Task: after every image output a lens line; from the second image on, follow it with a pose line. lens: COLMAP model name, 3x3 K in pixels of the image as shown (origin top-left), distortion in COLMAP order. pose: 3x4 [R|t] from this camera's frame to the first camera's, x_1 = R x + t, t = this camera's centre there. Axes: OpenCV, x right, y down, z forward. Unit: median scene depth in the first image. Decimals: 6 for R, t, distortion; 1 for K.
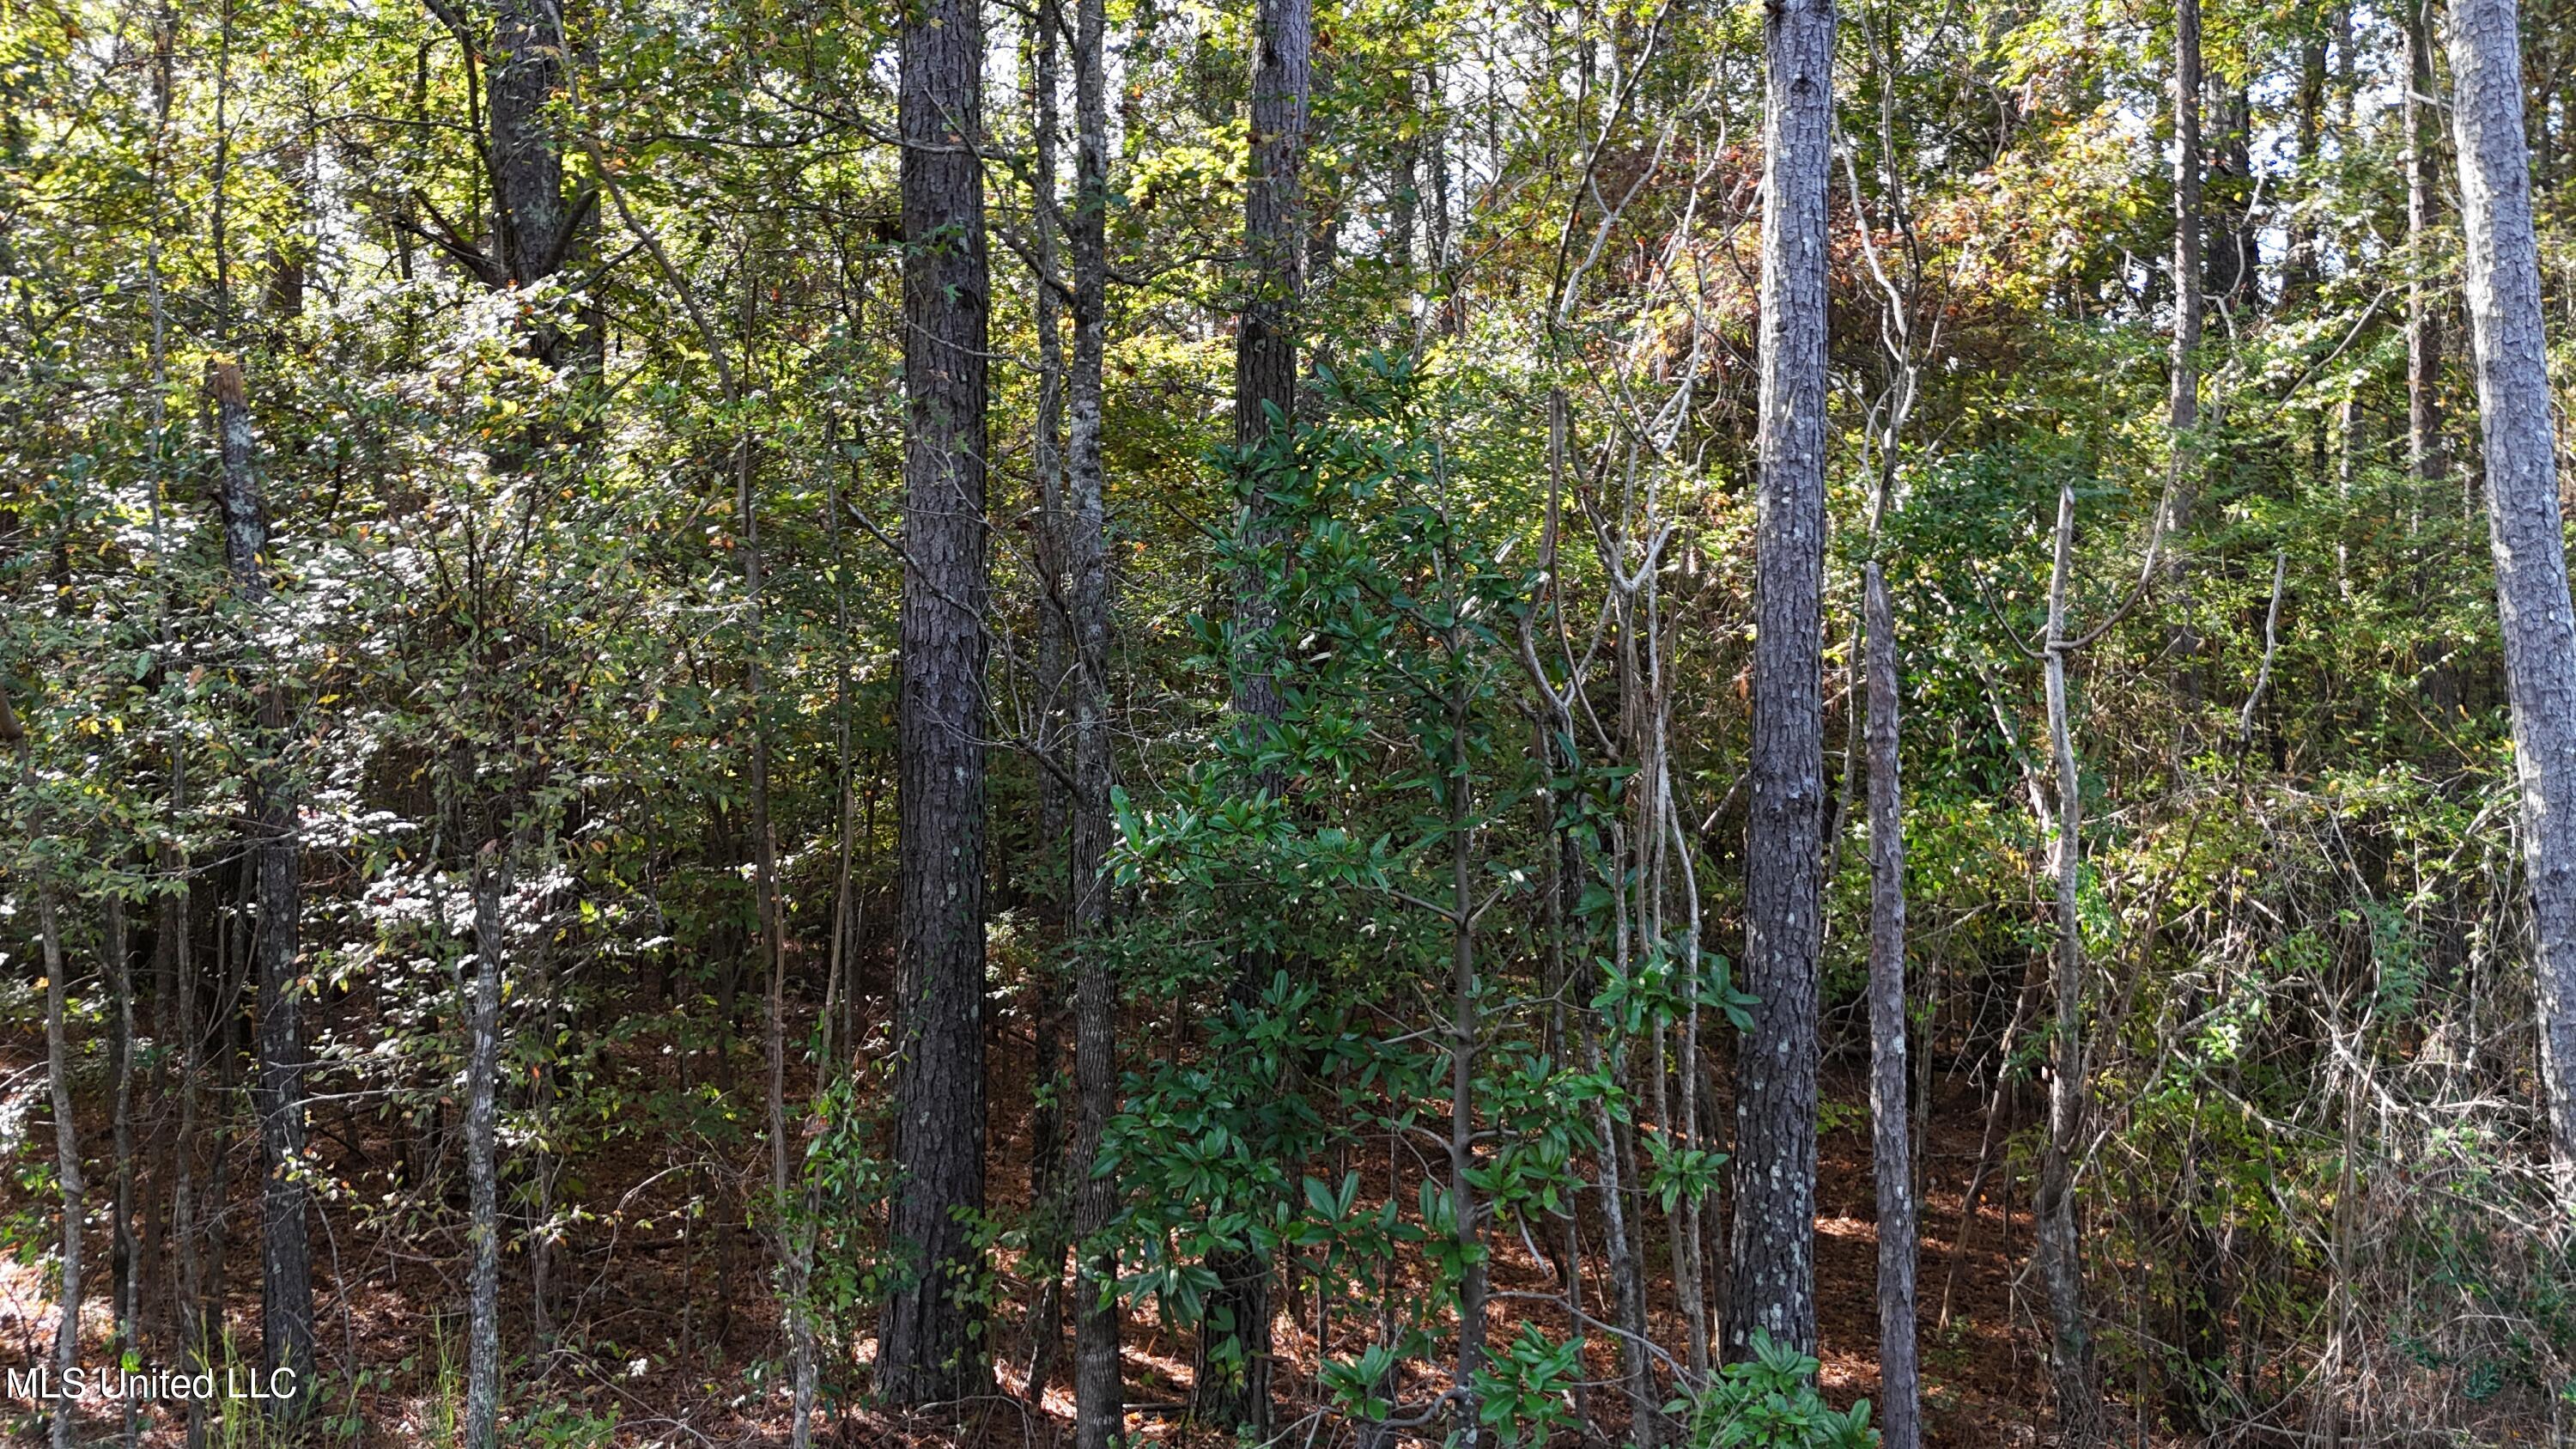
lens RADIAL K [[1853.0, 0, 1322.6], [0, 1853.0, 730.2], [0, 0, 1]] dist [0.063422, -0.058683]
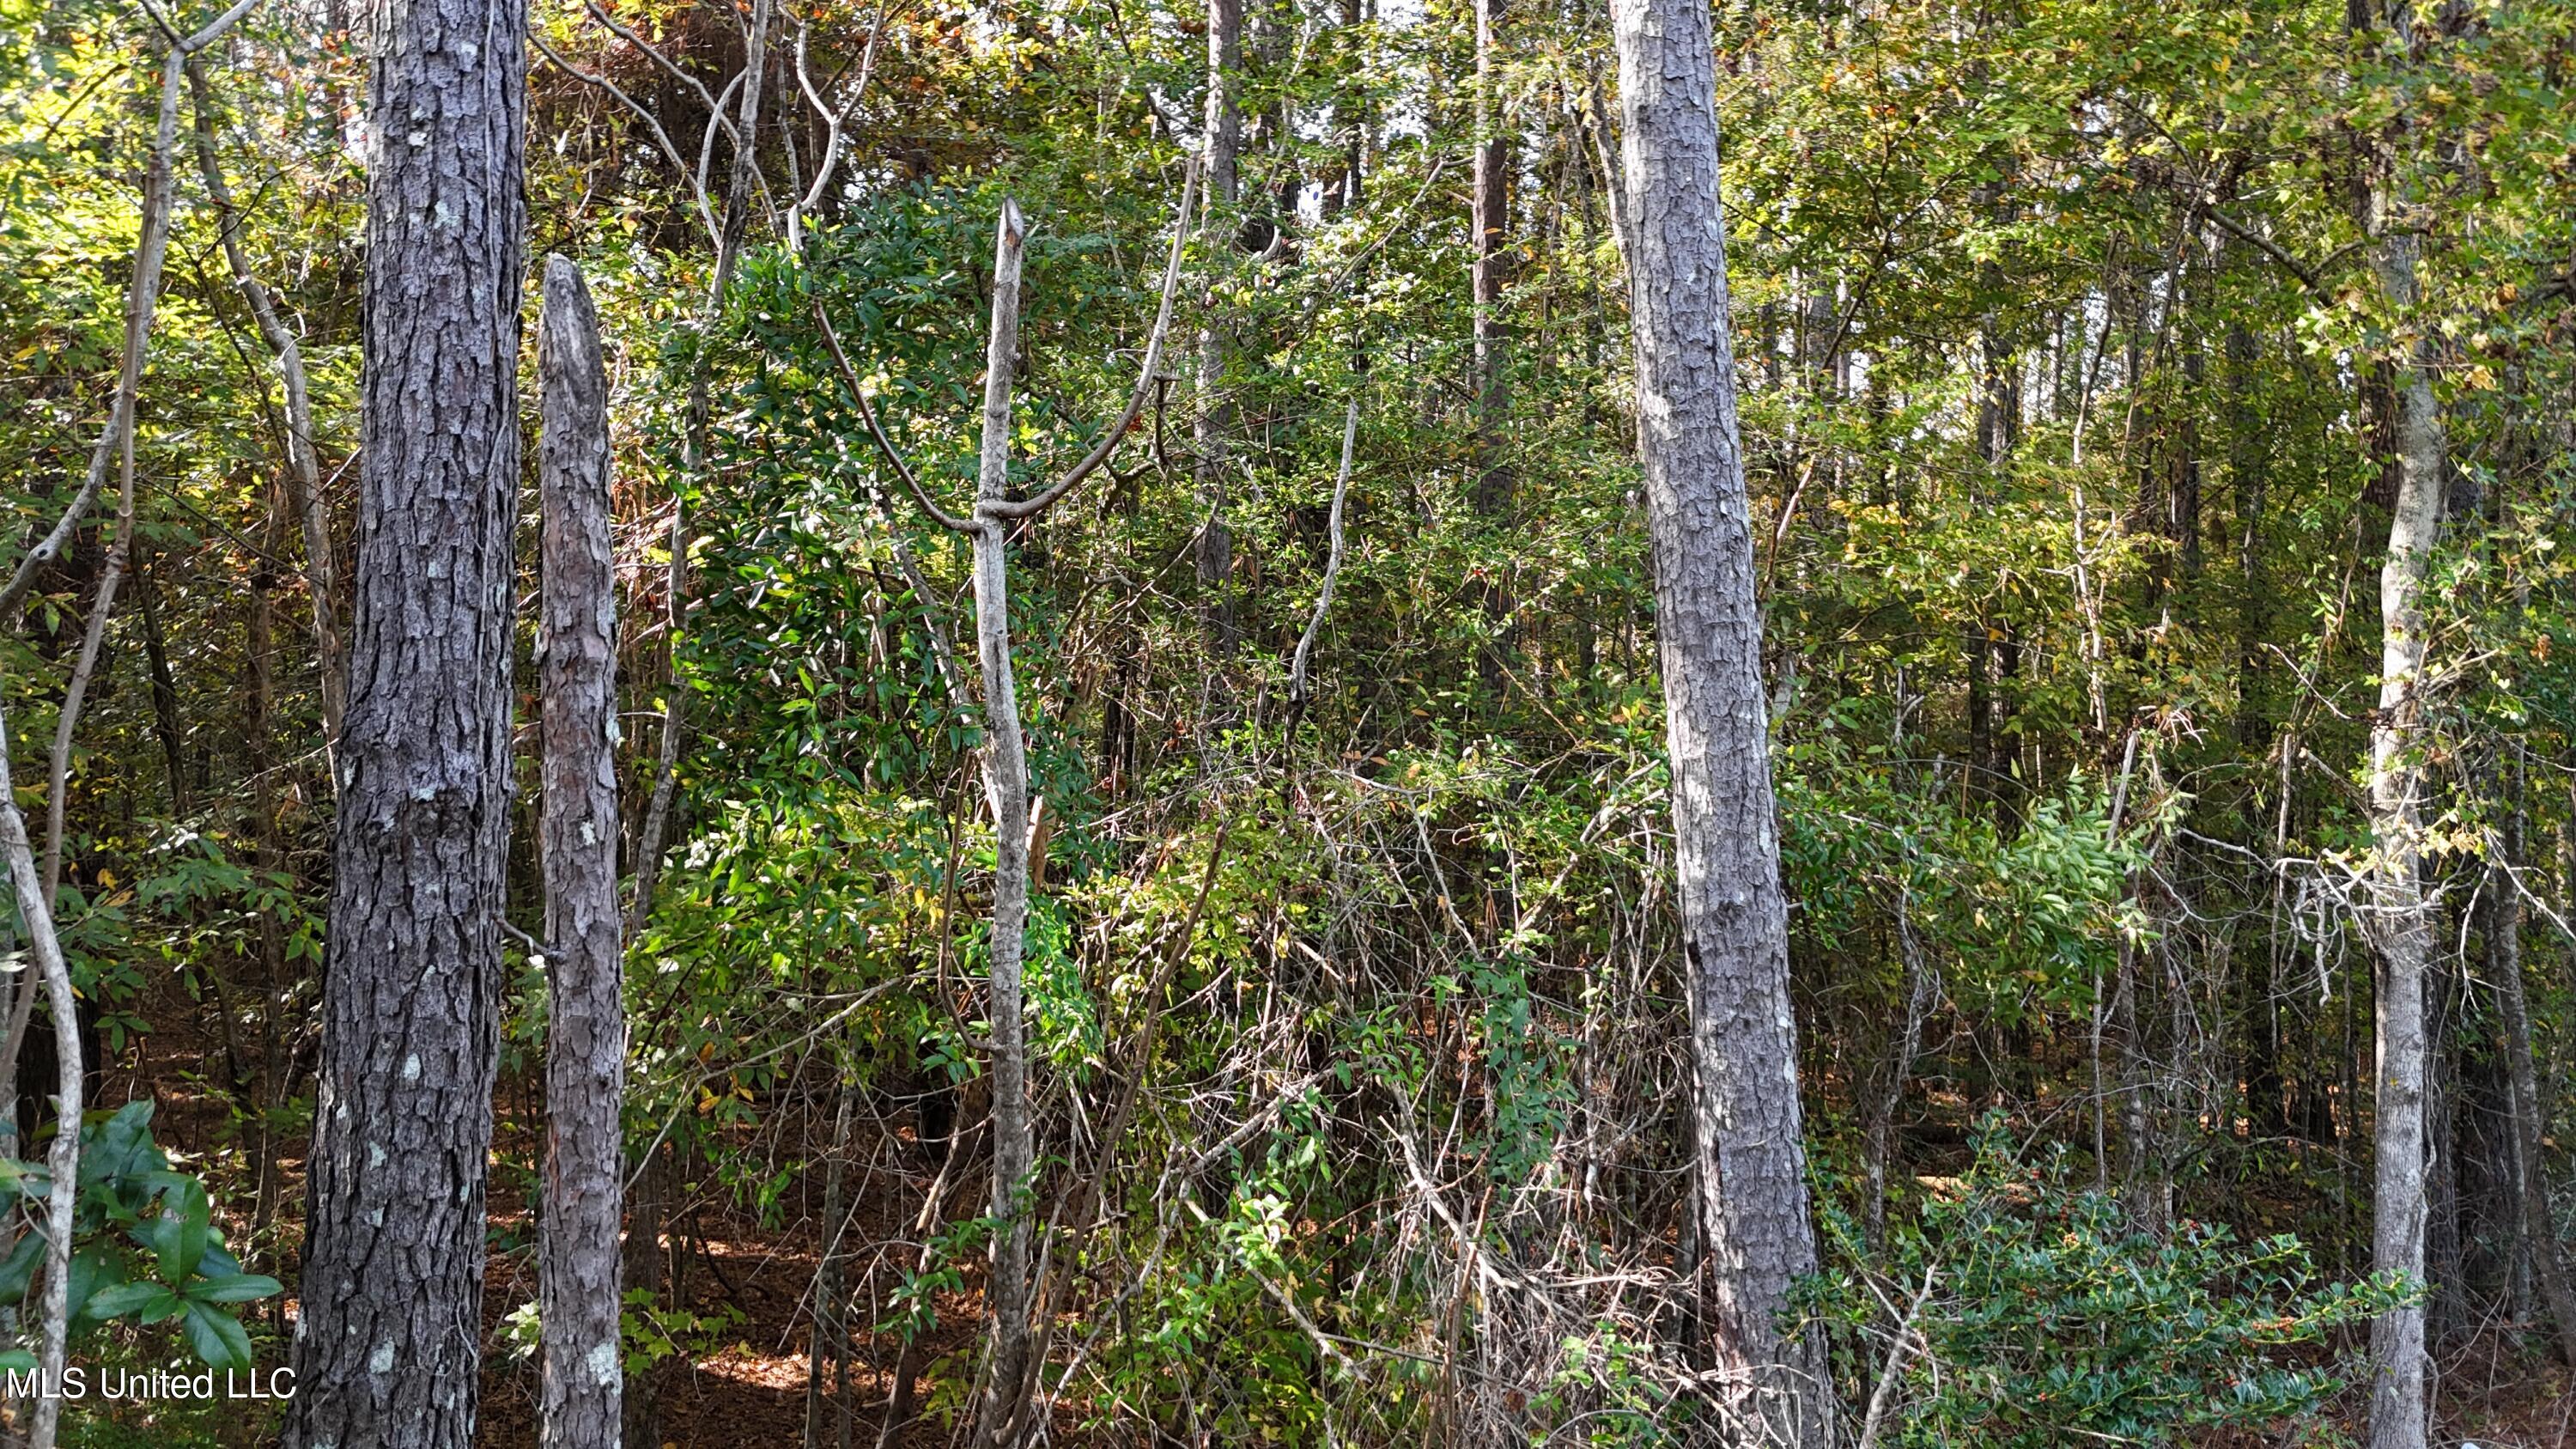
lens RADIAL K [[1853.0, 0, 1291.8], [0, 1853.0, 727.9], [0, 0, 1]] dist [0.063422, -0.058683]
pose [[0.892224, 0.011349, 0.451450, 0.214715], [-0.013163, 0.999913, 0.000878, 0.014802], [-0.451400, -0.006726, 0.892296, 0.455623]]
